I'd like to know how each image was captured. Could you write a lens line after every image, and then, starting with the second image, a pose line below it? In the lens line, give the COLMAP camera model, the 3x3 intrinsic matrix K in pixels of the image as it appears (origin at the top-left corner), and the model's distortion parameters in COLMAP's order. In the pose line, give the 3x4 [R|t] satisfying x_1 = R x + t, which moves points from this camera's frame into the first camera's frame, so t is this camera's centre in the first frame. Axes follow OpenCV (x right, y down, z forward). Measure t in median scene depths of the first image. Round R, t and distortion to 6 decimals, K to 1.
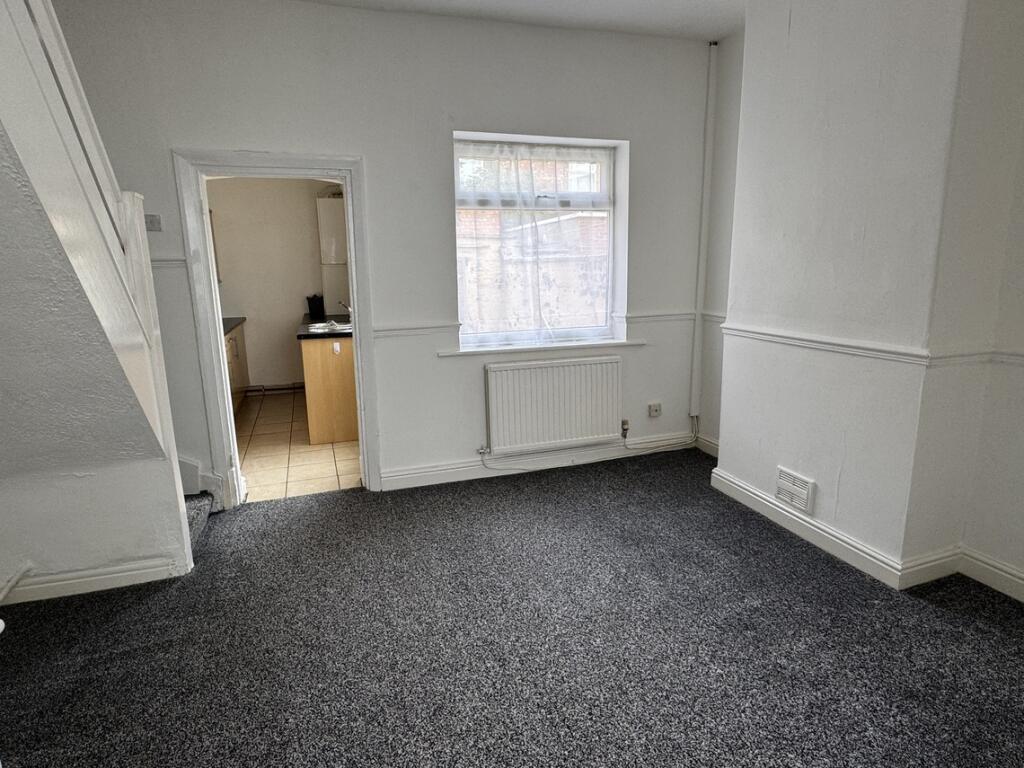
lens RADIAL K [[562.0, 0, 513.6], [0, 562.0, 381.3], [0, 0, 1]] dist [0.001009, -0.000231]
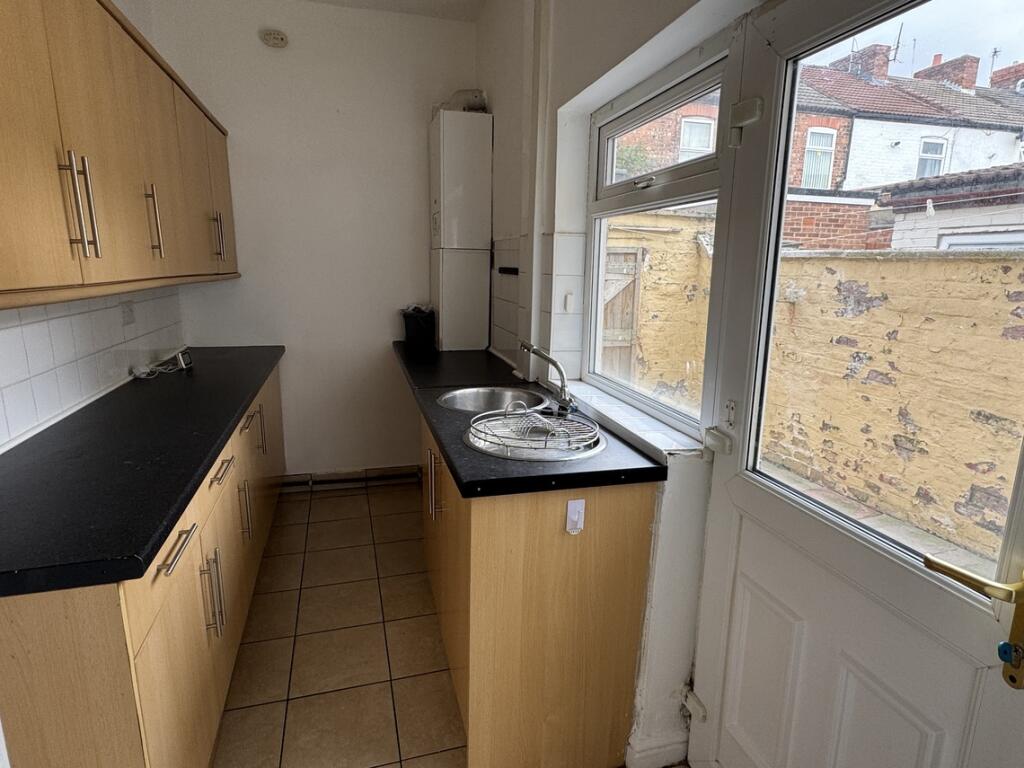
lens RADIAL K [[562.0, 0, 512.5], [0, 562.0, 382.8], [0, 0, 1]] dist [0.001009, -0.000231]
pose [[0.997588, 0.048095, -0.050044, -0.231822], [-0.047648, 0.998813, 0.010082, -0.091912], [0.050469, -0.007674, 0.998696, 0.477427]]
